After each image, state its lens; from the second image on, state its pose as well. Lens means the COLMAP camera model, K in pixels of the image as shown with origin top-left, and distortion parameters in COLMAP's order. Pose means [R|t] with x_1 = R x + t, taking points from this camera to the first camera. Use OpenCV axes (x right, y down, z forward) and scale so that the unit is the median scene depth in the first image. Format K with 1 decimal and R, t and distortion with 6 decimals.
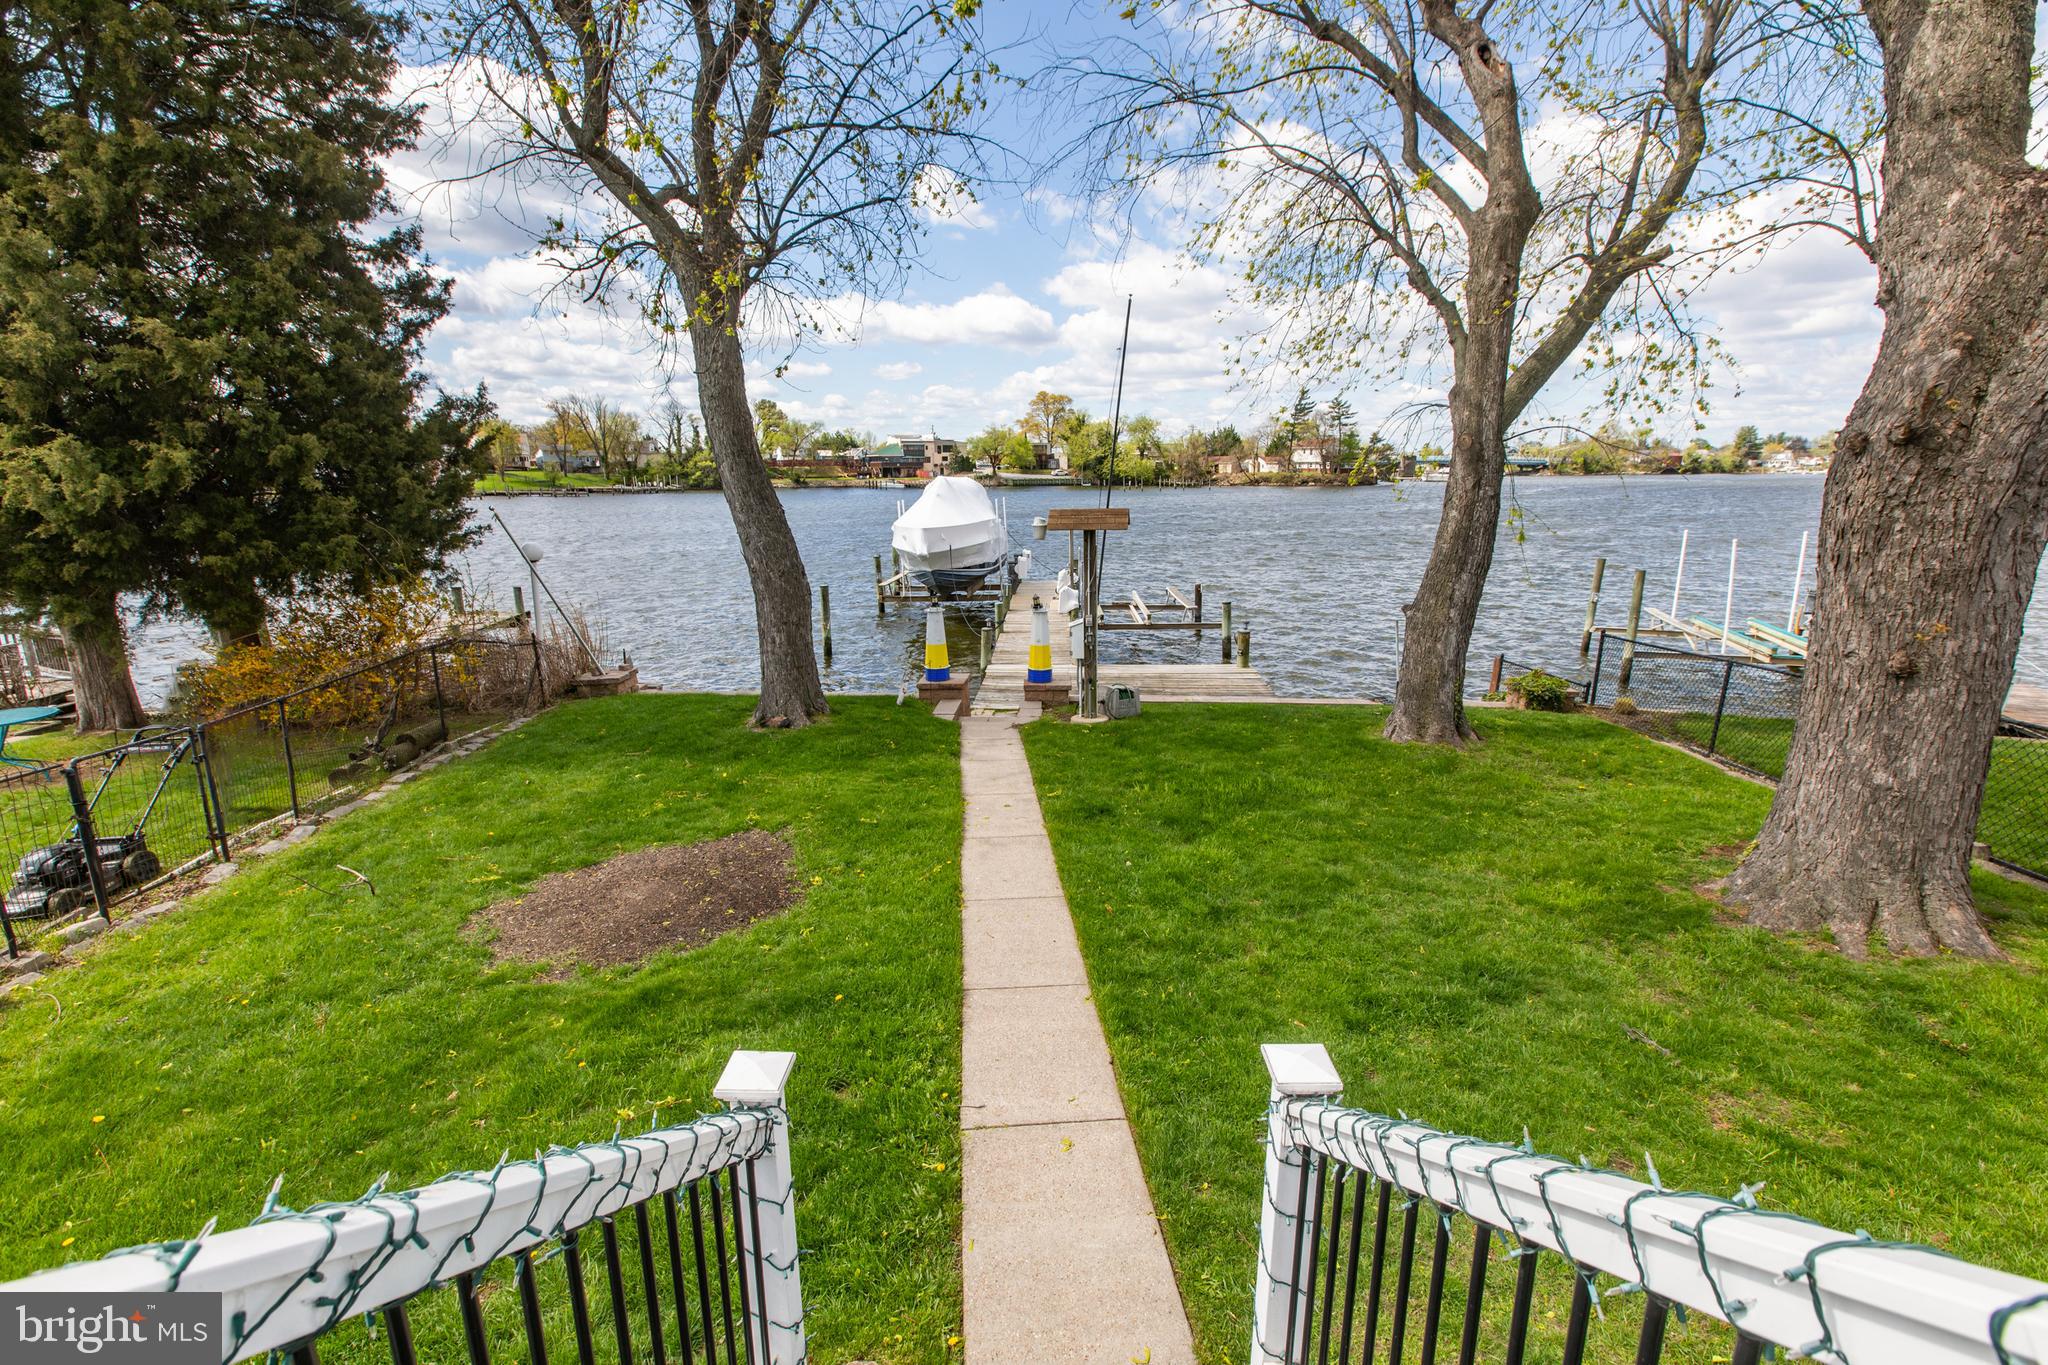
lens RADIAL K [[914.8, 0, 1024.0], [0, 914.8, 682.5], [0, 0, 1]] dist [0.005470, 0.000212]
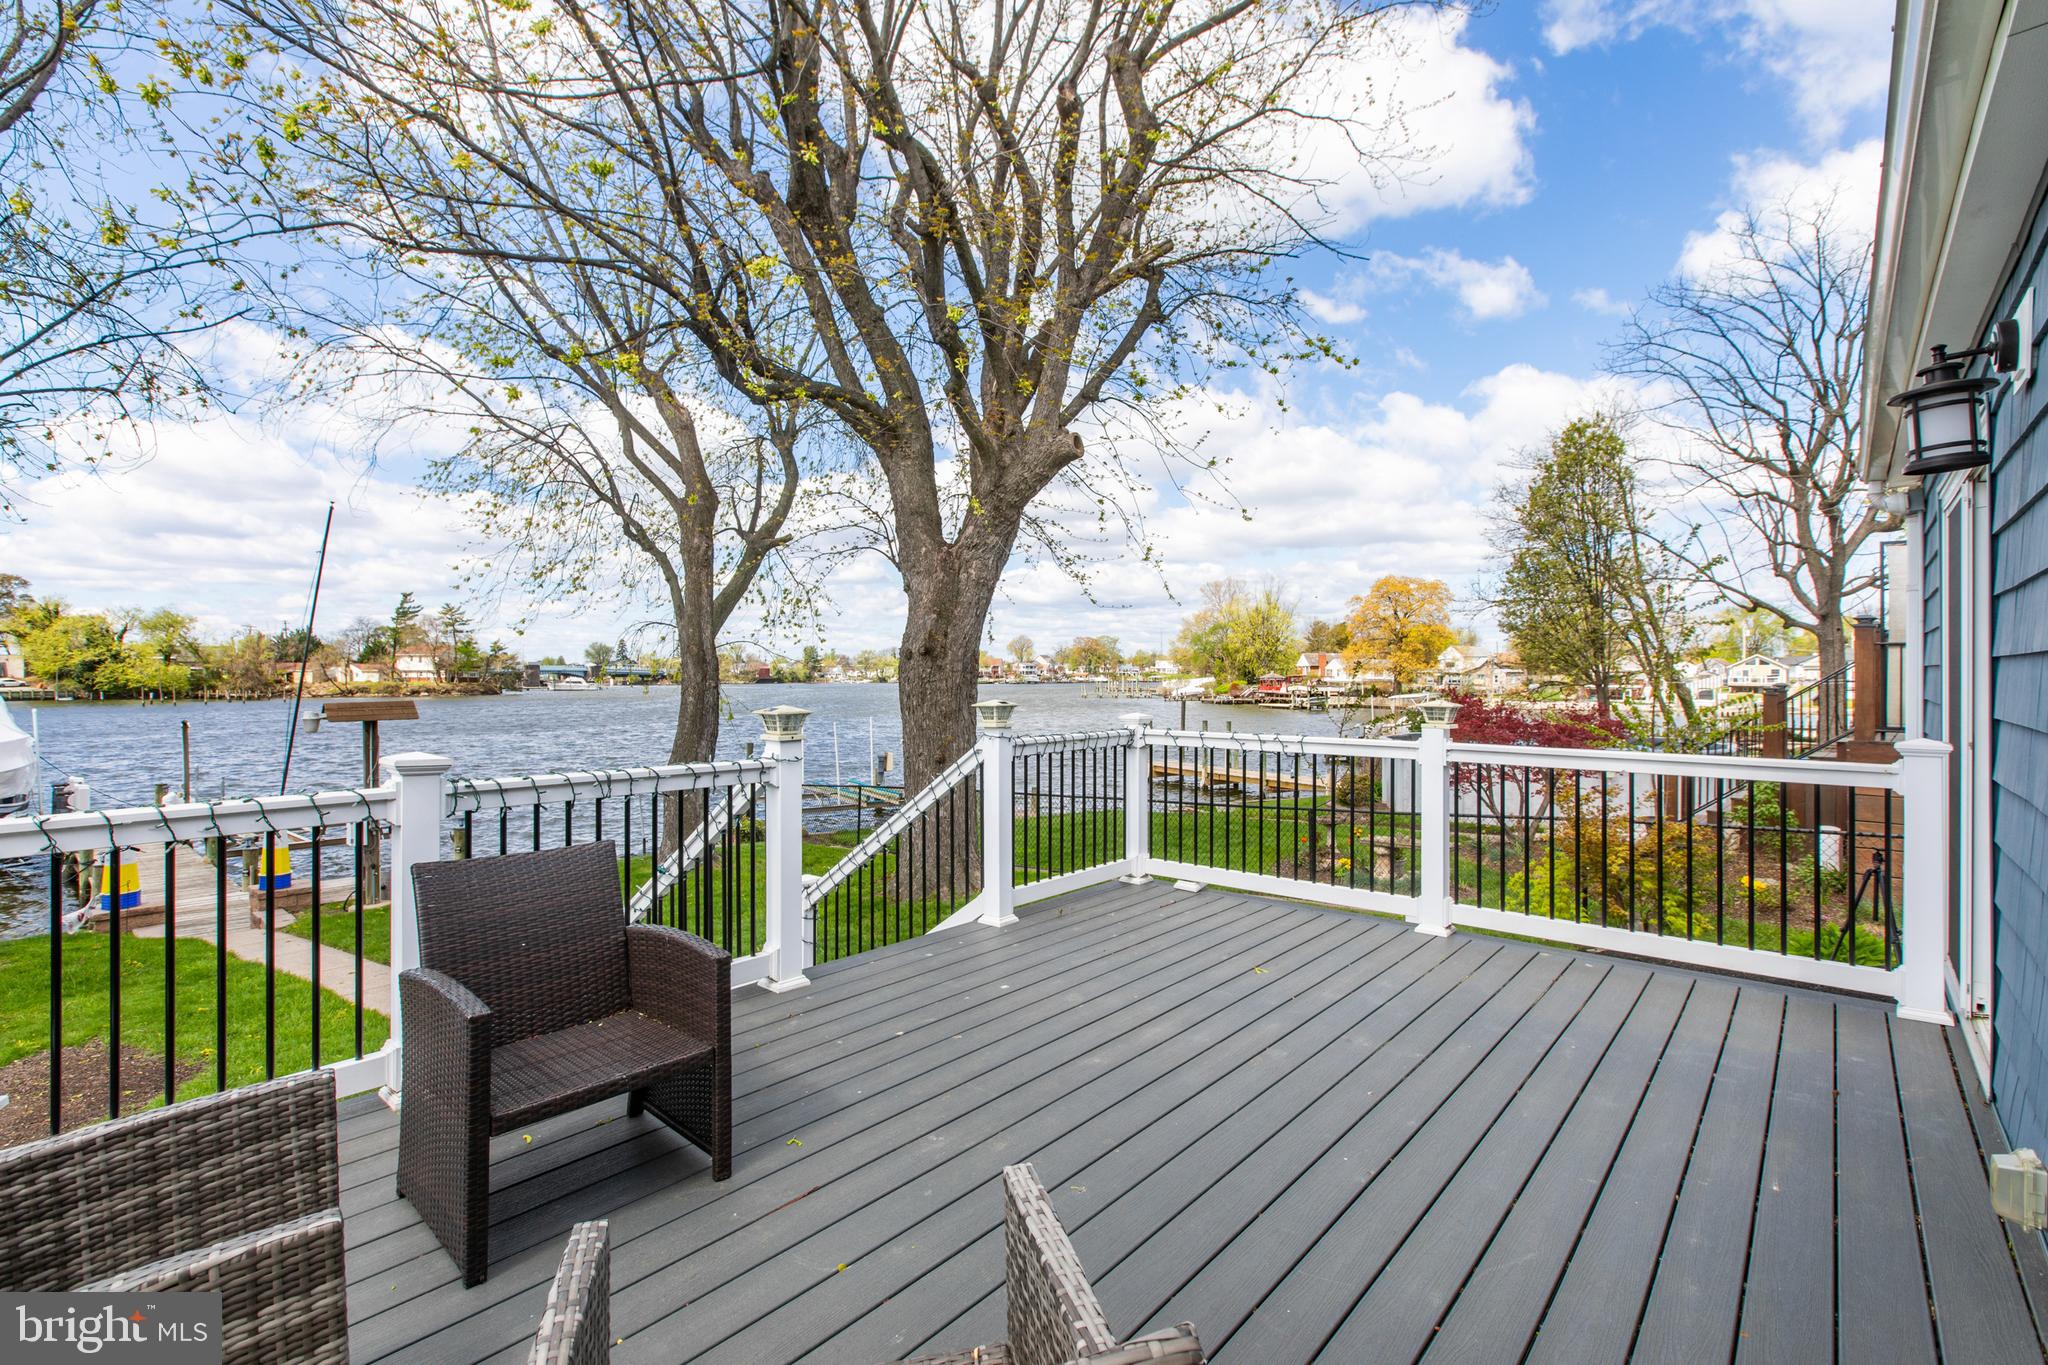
lens RADIAL K [[941.7, 0, 1004.3], [0, 941.7, 676.7], [0, 0, 1]] dist [0.029969, -0.016360]
pose [[0.657067, 0.002868, 0.753827, -0.115554], [0.170082, 0.973644, -0.151954, 0.031431], [-0.734395, 0.228056, 0.639261, -0.106386]]
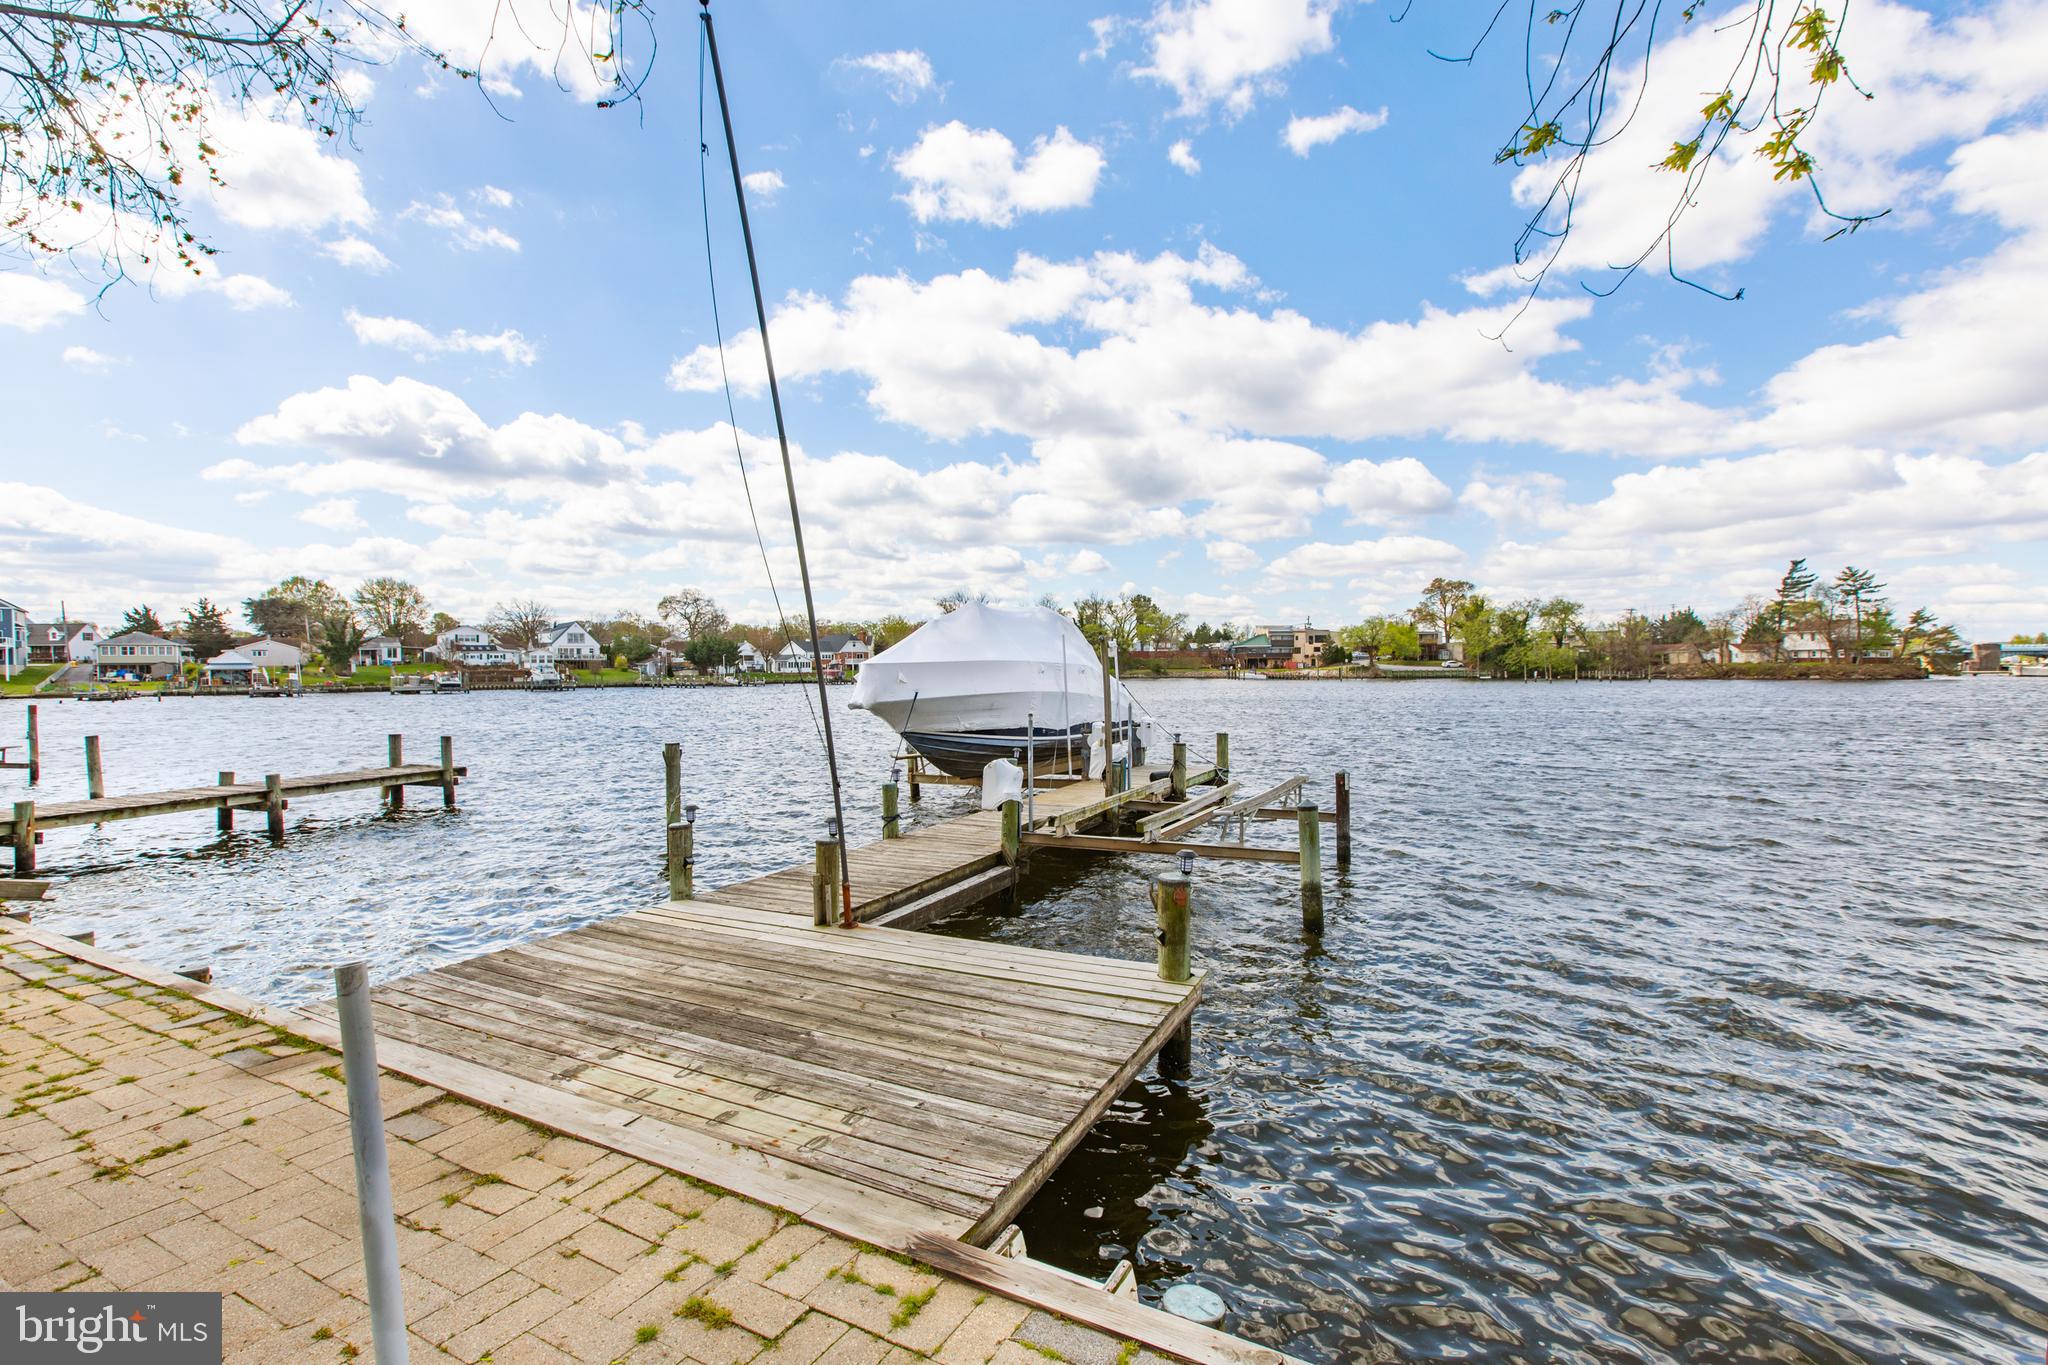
lens RADIAL K [[945.6, 0, 1024.0], [0, 945.6, 682.5], [0, 0, 1]] dist [0.007590, -0.000023]
pose [[0.918833, 0.010357, -0.394510, 0.230817], [-0.092706, 0.977347, -0.190260, -0.040359], [0.383603, 0.211391, 0.898979, 0.459818]]
